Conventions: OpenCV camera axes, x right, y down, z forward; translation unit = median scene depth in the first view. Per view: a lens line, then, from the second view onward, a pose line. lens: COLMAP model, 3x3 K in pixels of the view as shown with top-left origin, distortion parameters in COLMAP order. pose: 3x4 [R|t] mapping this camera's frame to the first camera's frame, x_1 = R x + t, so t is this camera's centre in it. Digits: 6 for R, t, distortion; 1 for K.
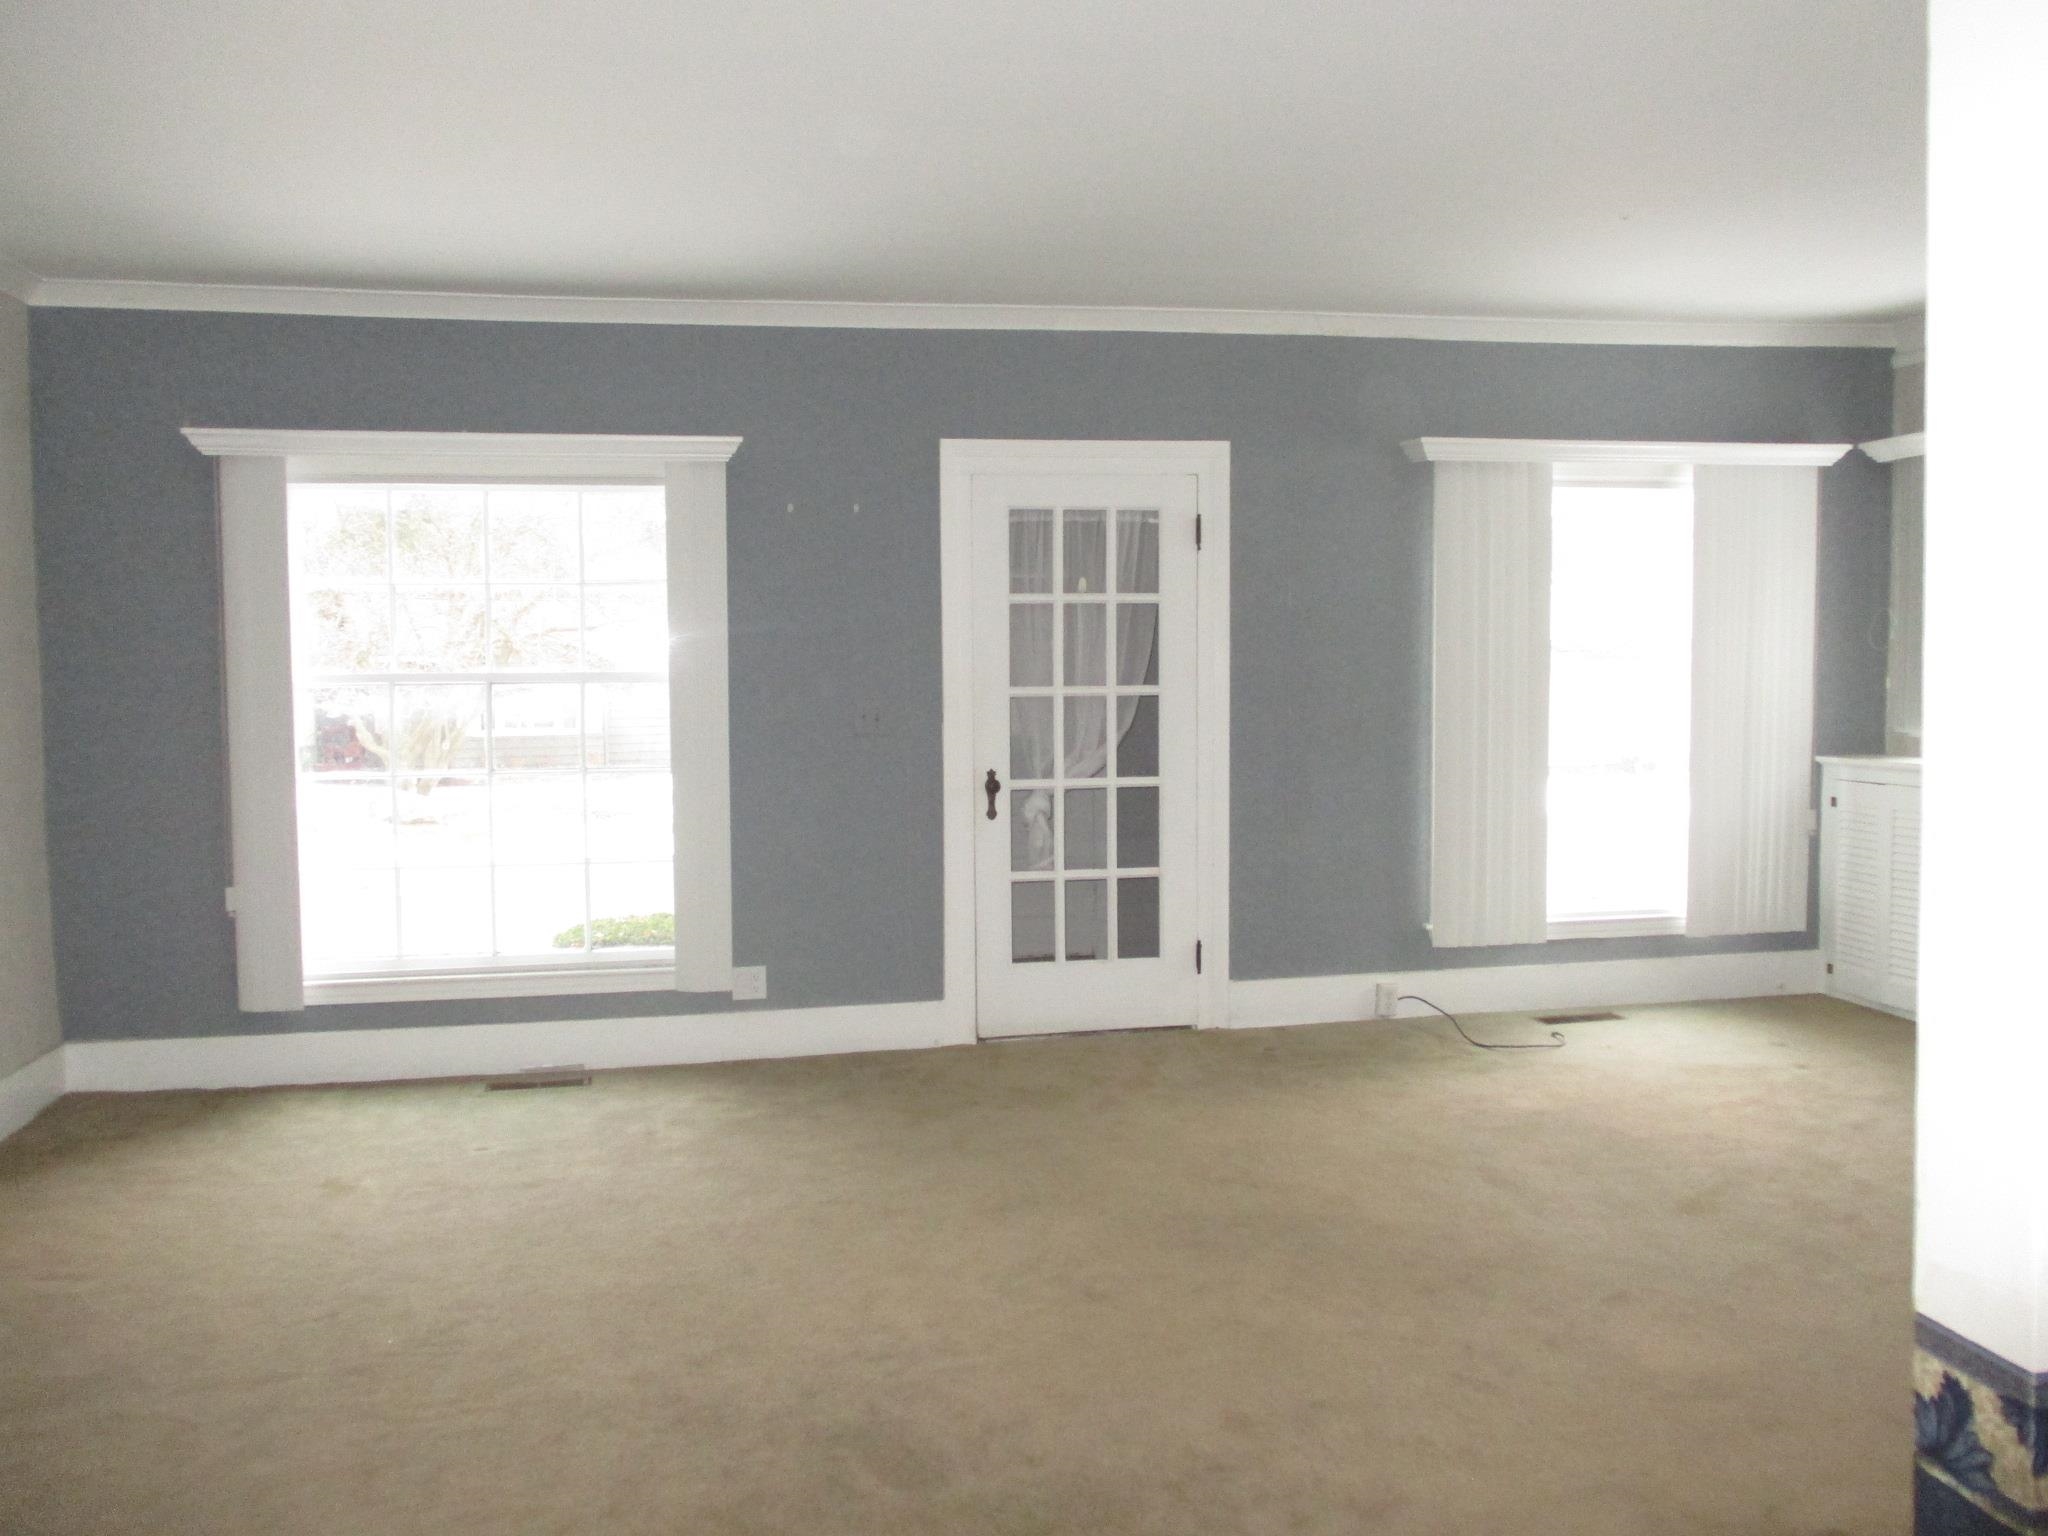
lens RADIAL K [[1739.8, 0, 1031.4], [0, 1739.8, 776.3], [0, 0, 1]] dist [-0.005236, 0.008872]
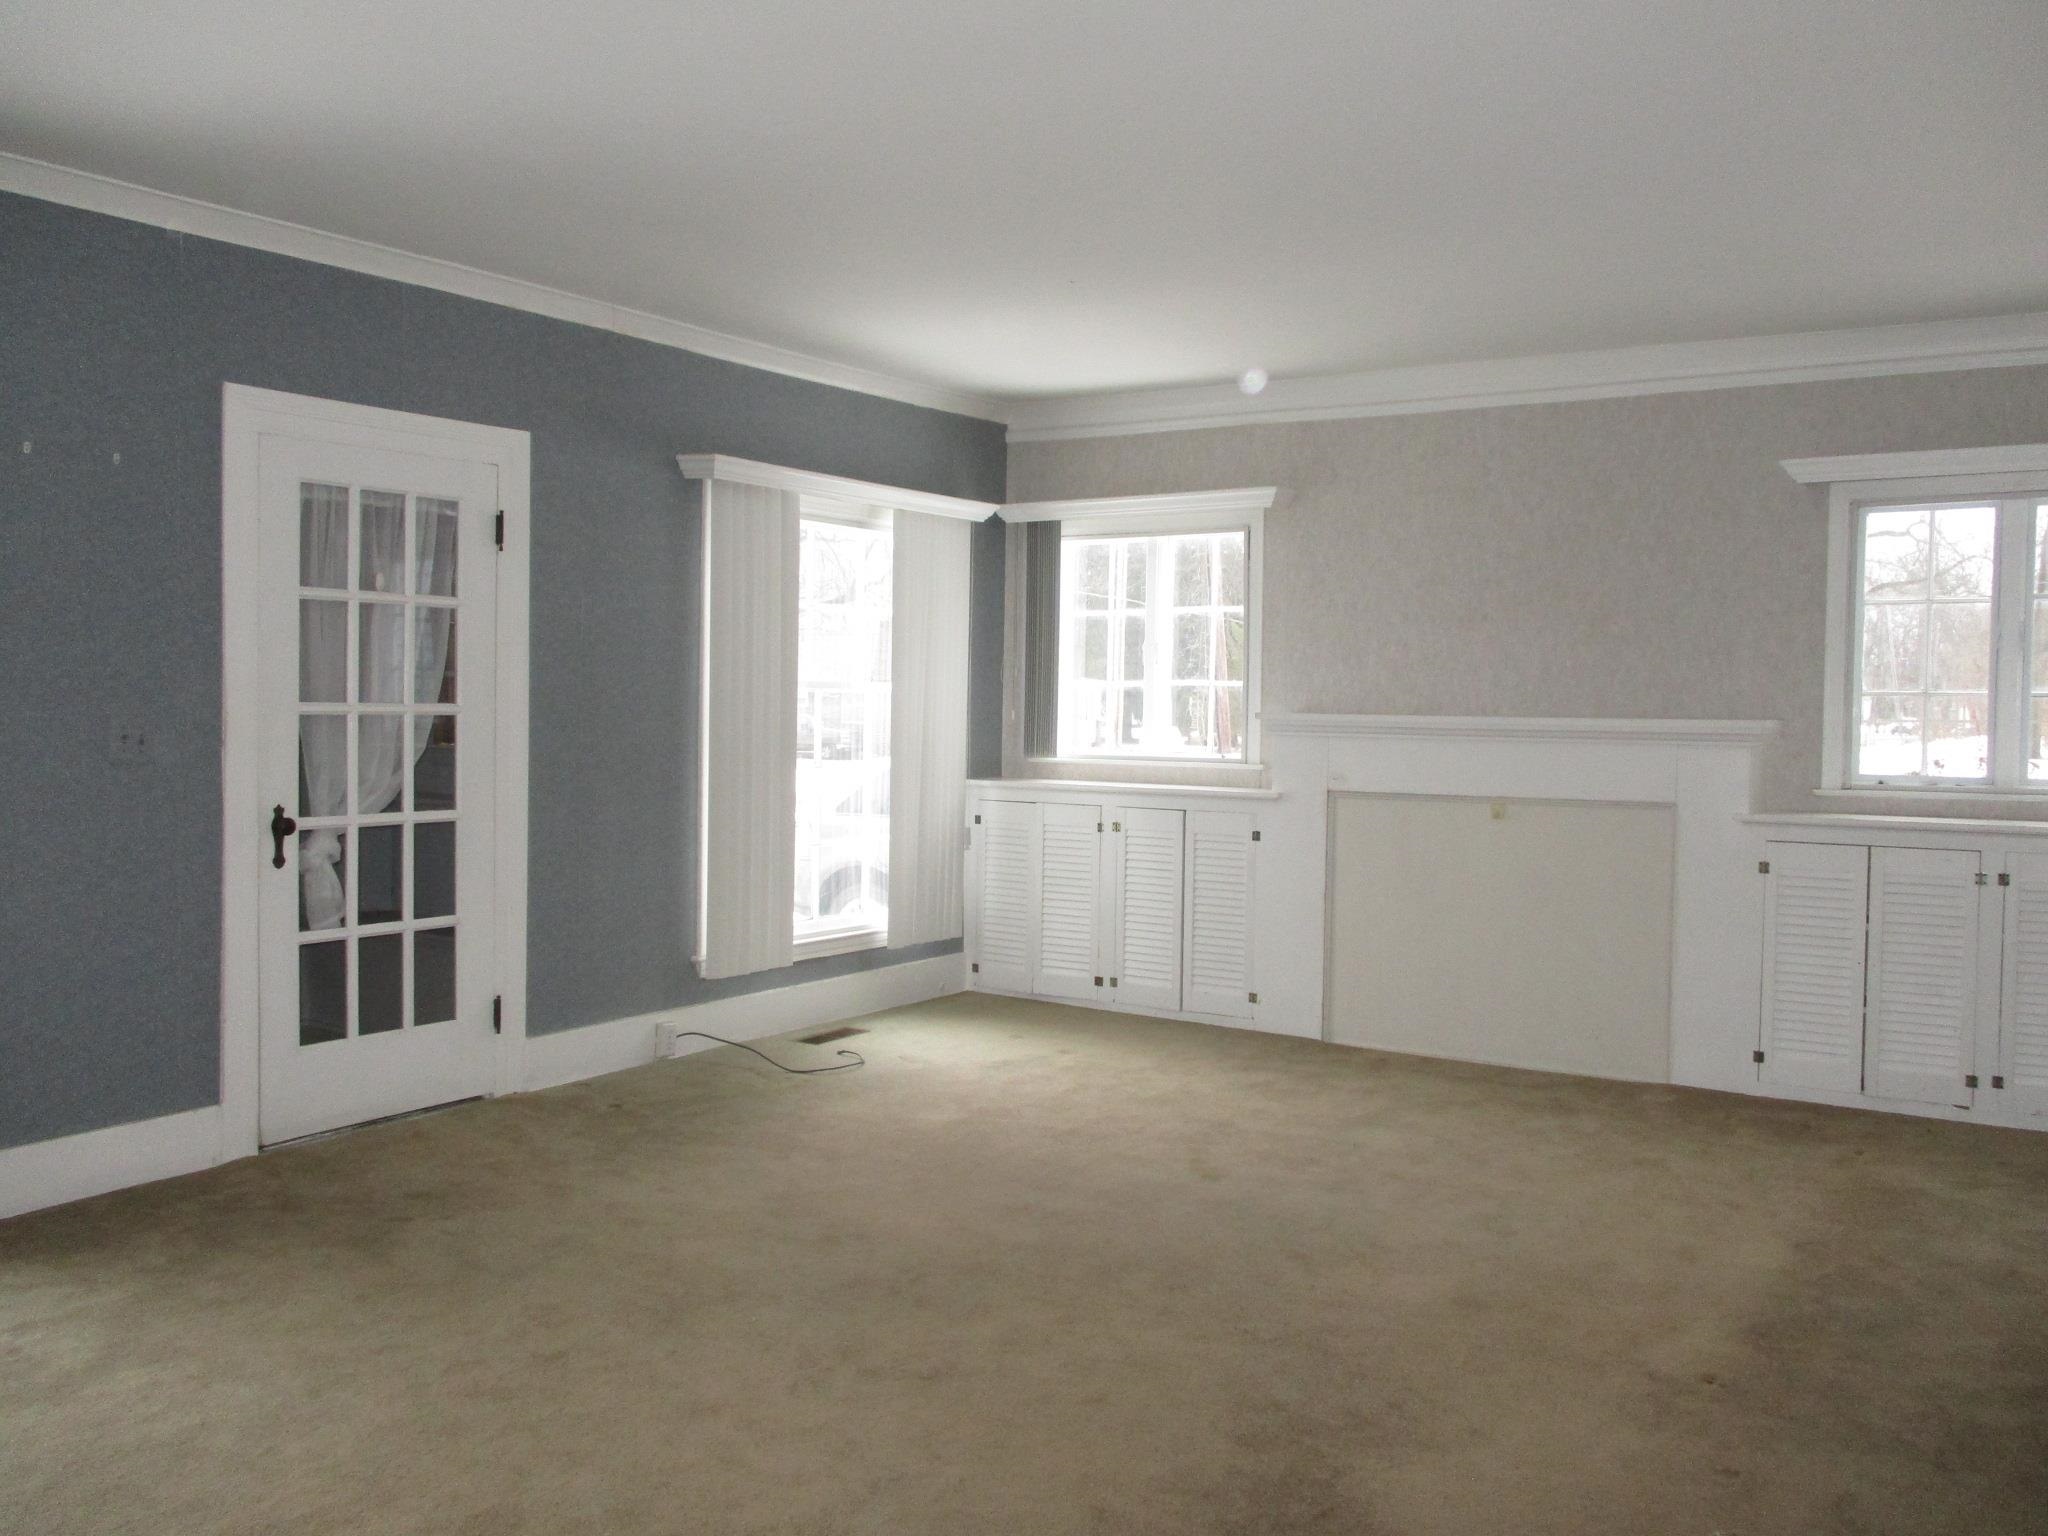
lens RADIAL K [[1739.8, 0, 1026.8], [0, 1739.8, 773.5], [0, 0, 1]] dist [-0.005236, 0.008872]
pose [[0.706292, -0.007812, 0.707878, -0.339820], [0.020374, 0.999749, -0.009295, -0.004154], [-0.707628, 0.020987, 0.706274, 0.193334]]
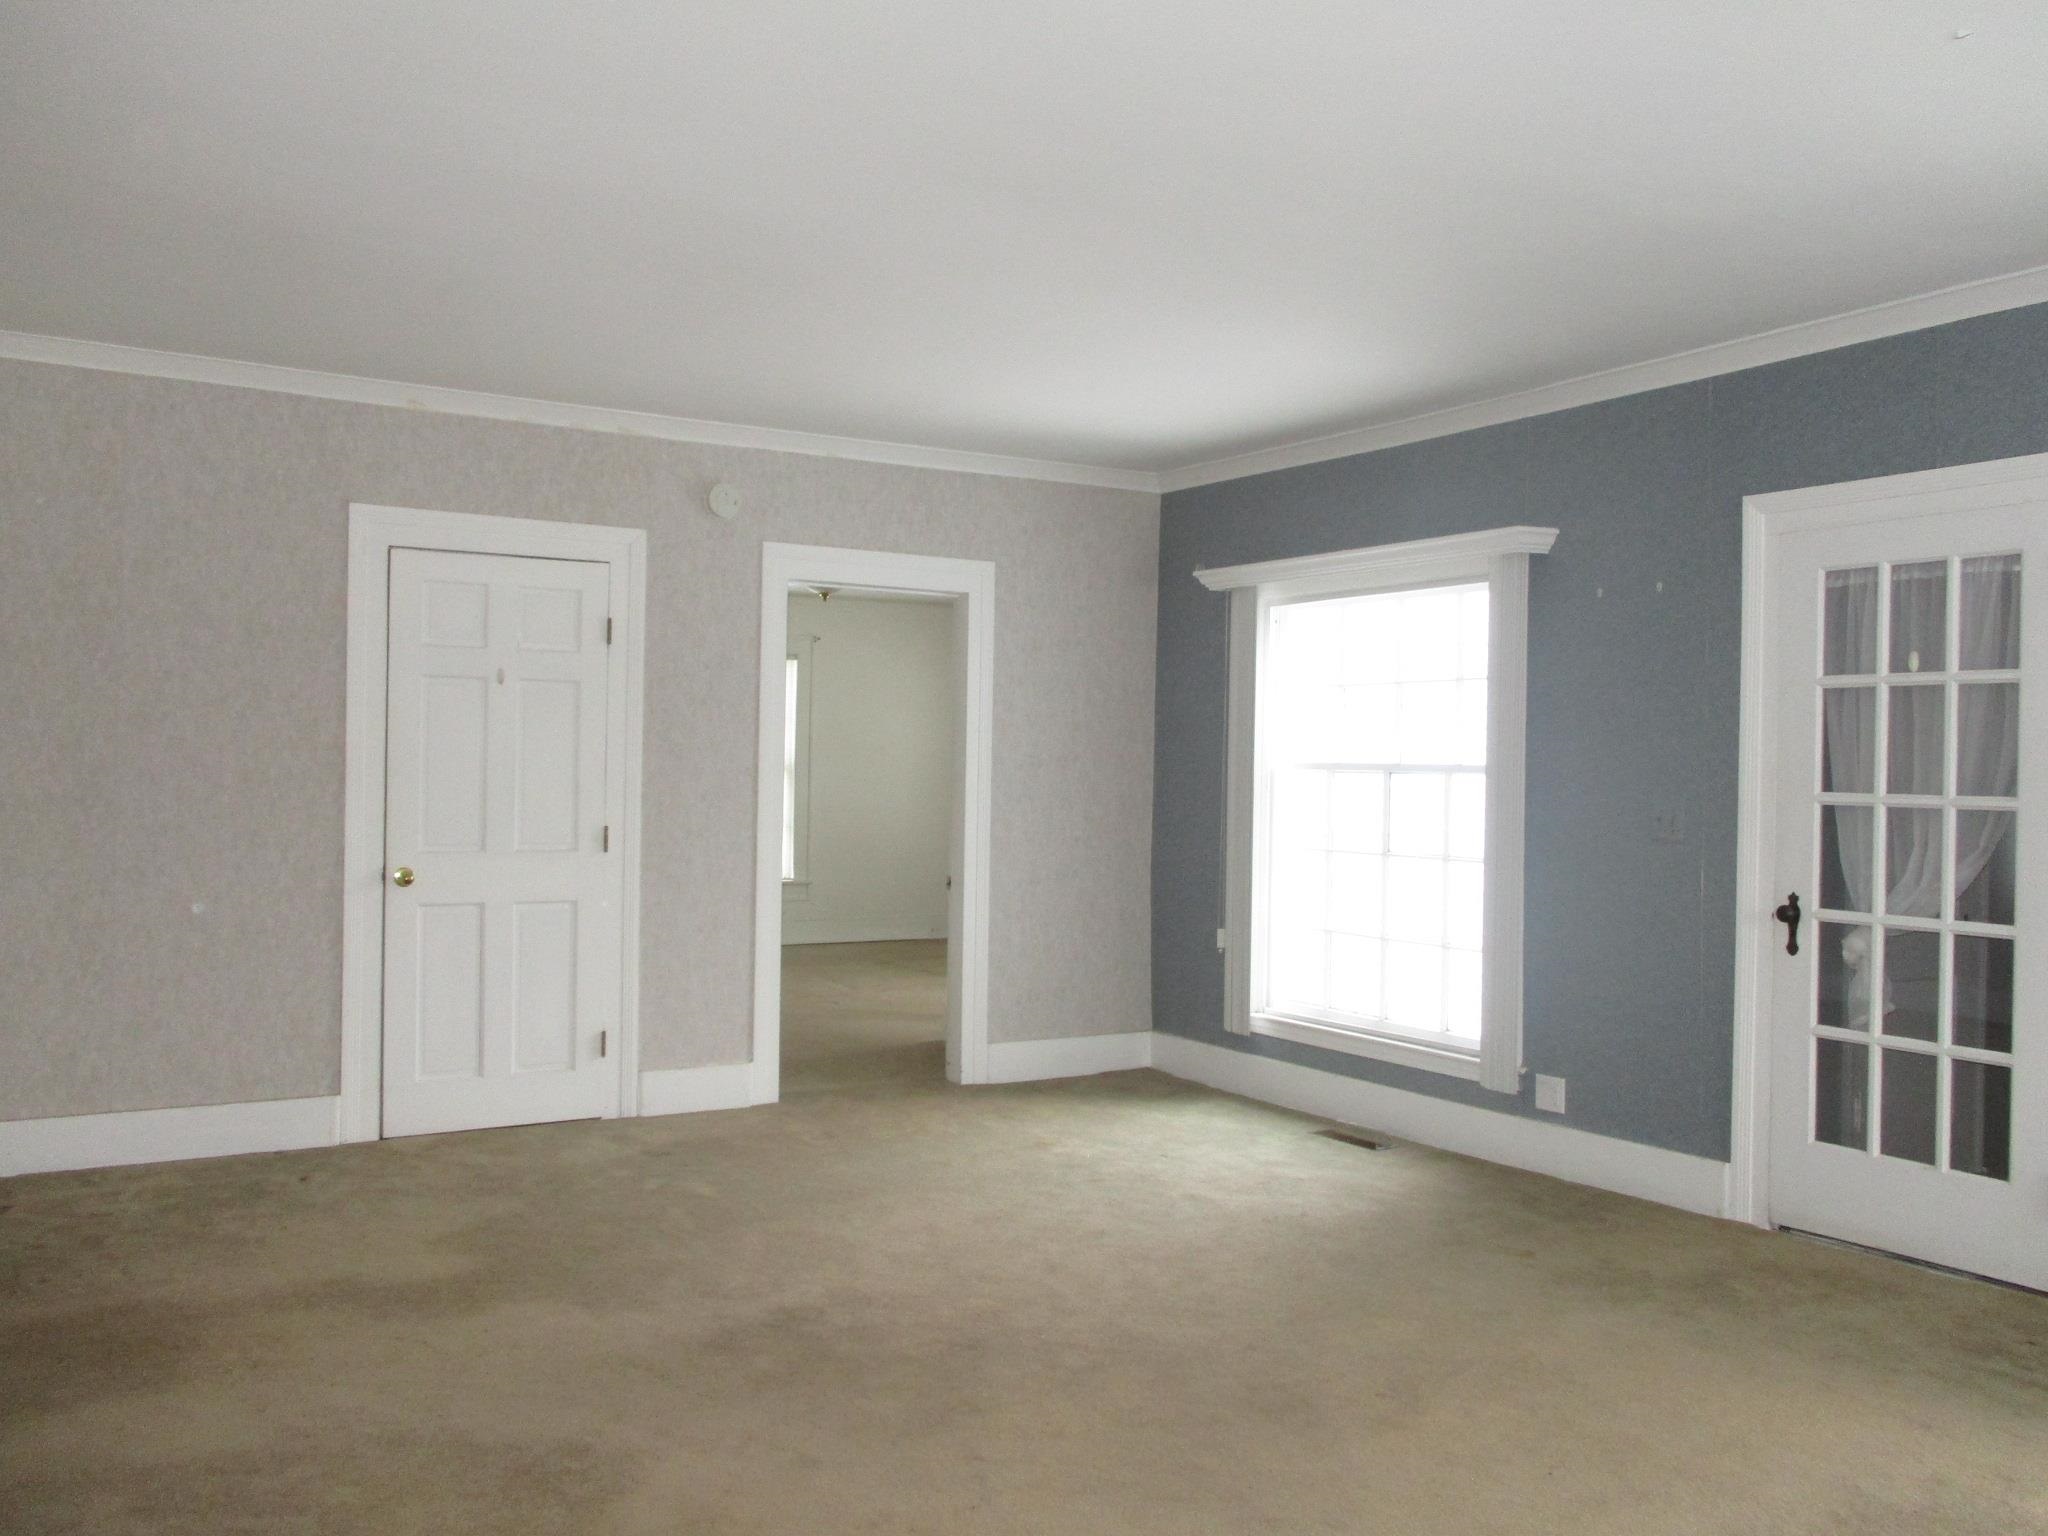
lens RADIAL K [[1739.8, 0, 1010.5], [0, 1739.8, 766.2], [0, 0, 1]] dist [-0.005236, 0.008872]
pose [[0.340482, 0.019230, -0.940055, 0.604867], [-0.070621, 0.997490, -0.005174, -0.032601], [0.937595, 0.068149, 0.340985, 0.373266]]
